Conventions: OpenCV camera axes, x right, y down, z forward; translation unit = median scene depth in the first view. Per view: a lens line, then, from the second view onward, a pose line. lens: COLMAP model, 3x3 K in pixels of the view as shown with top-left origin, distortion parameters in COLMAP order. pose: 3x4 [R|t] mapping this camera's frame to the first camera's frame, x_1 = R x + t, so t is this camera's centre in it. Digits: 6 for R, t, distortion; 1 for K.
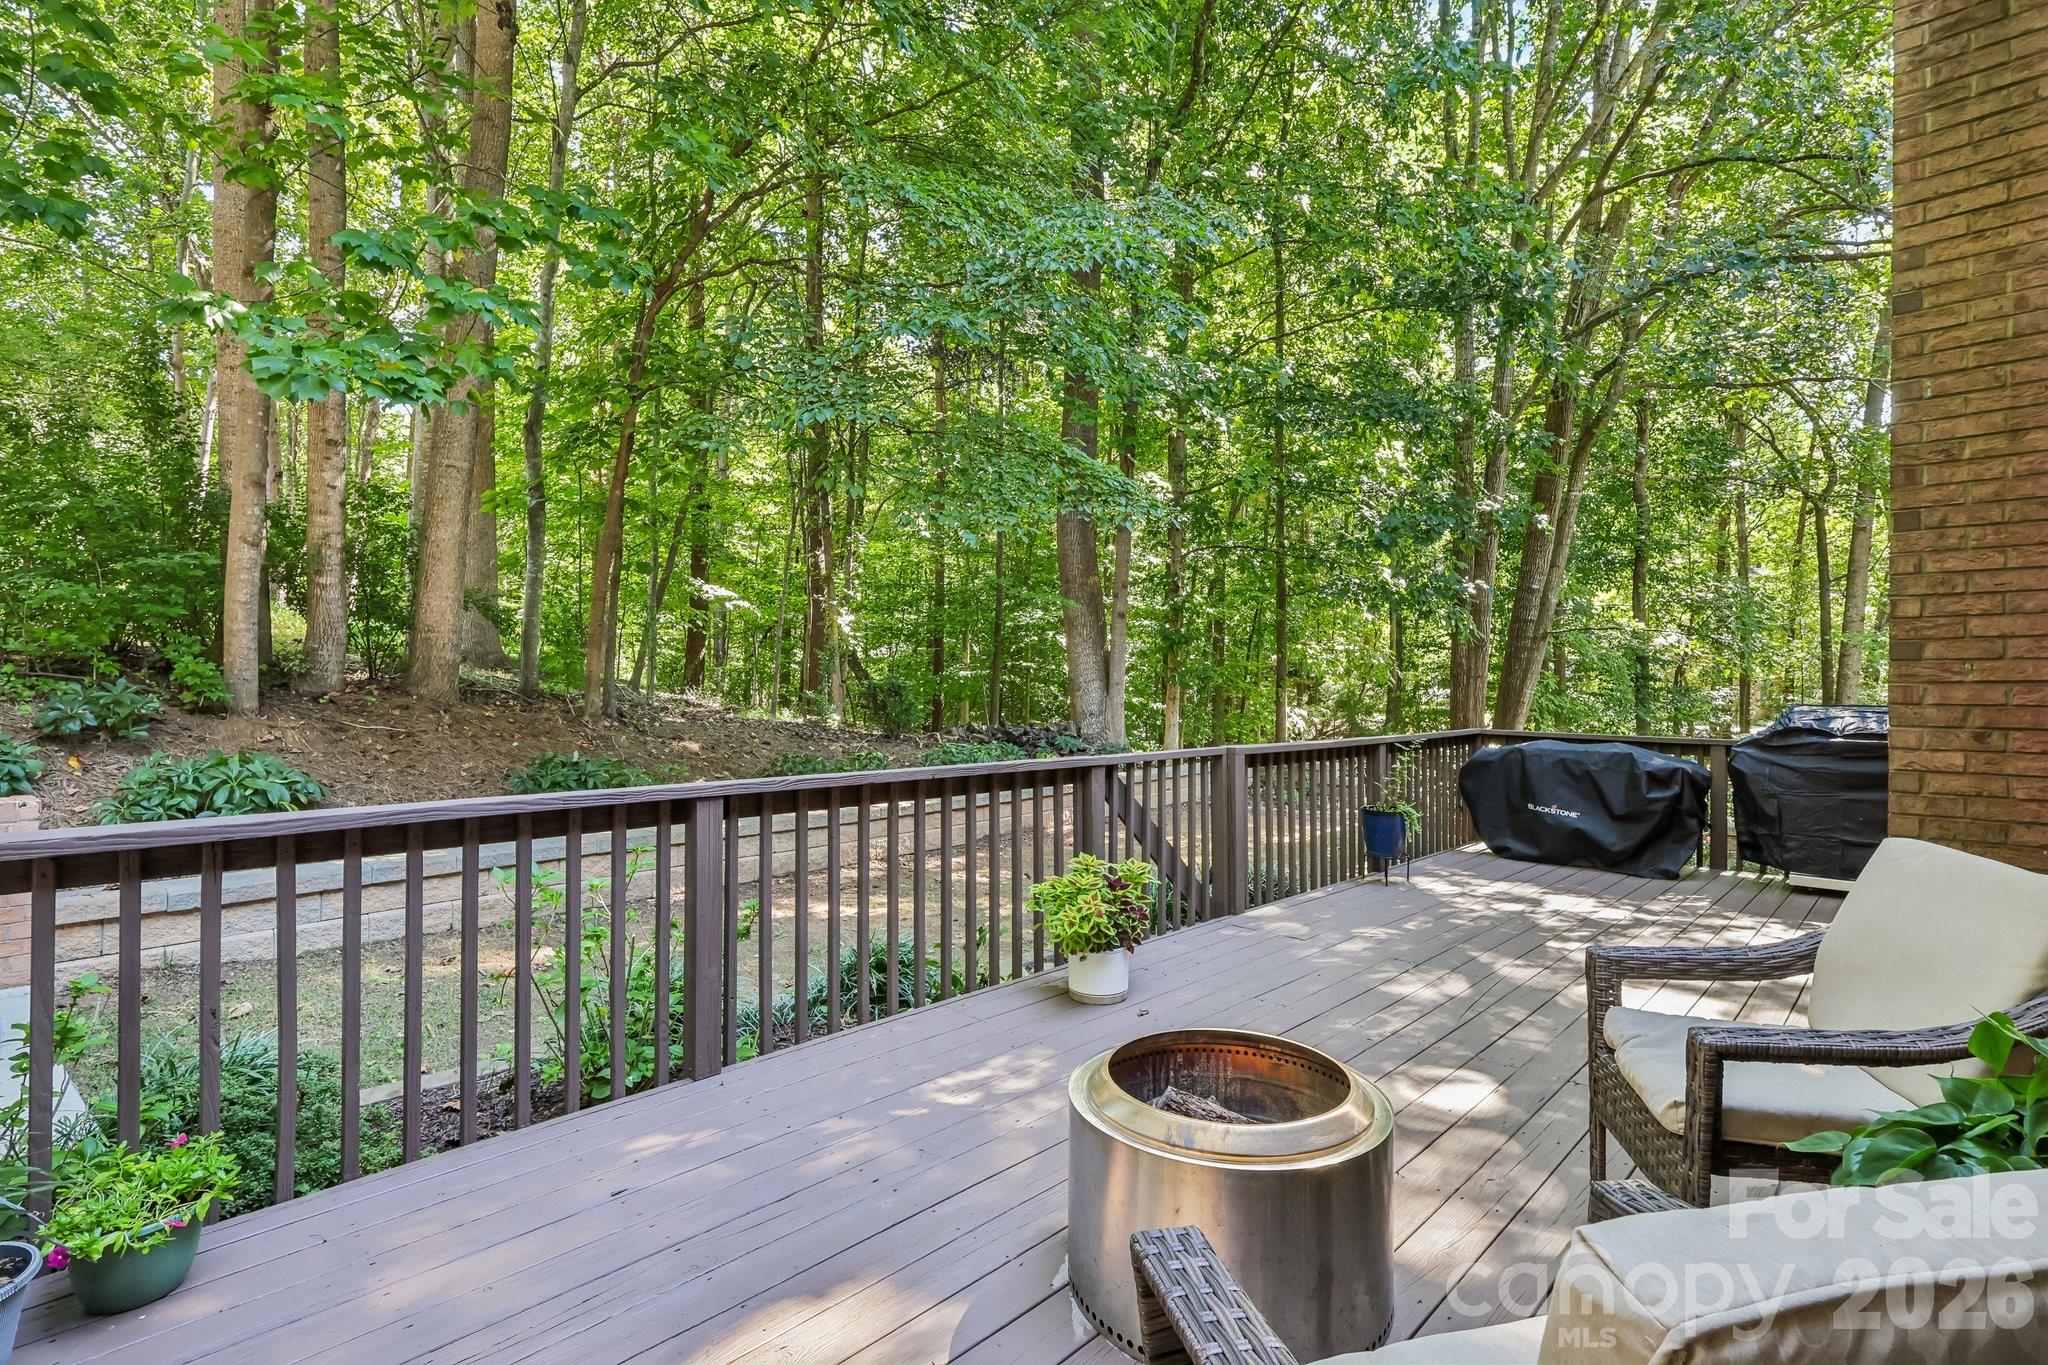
lens RADIAL K [[949.2, 0, 1027.6], [0, 949.2, 689.9], [0, 0, 1]] dist [-0.000276, 0.000883]
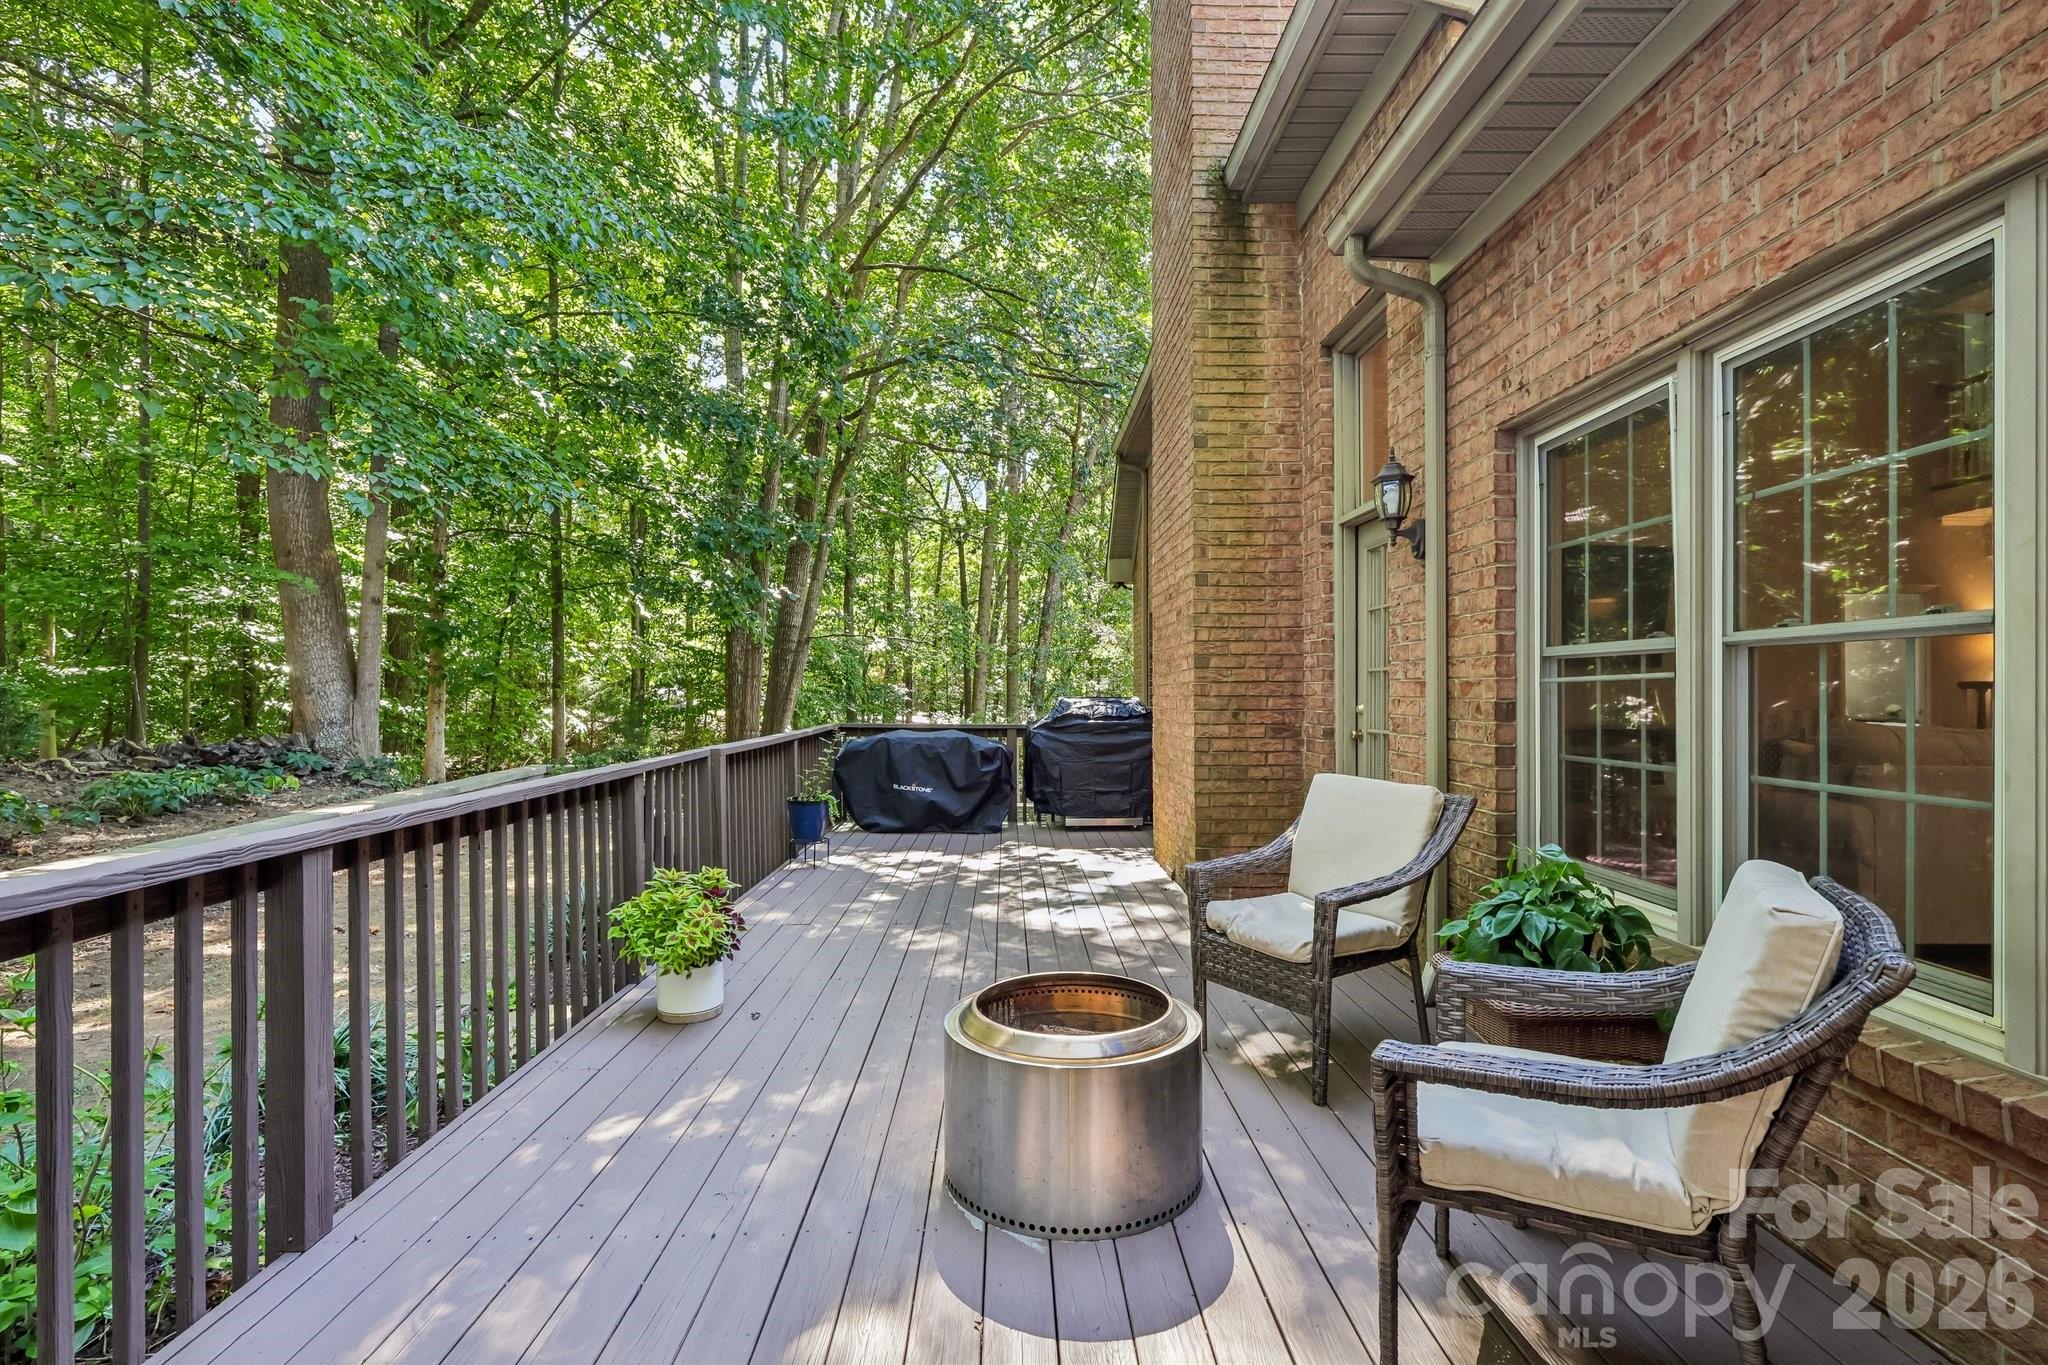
lens RADIAL K [[949.2, 0, 1027.6], [0, 949.2, 689.9], [0, 0, 1]] dist [-0.000276, 0.000883]
pose [[0.700806, -0.009116, 0.713294, -0.265407], [0.008155, 0.999955, 0.004768, -0.003137], [-0.713305, 0.002476, 0.700849, 0.066750]]
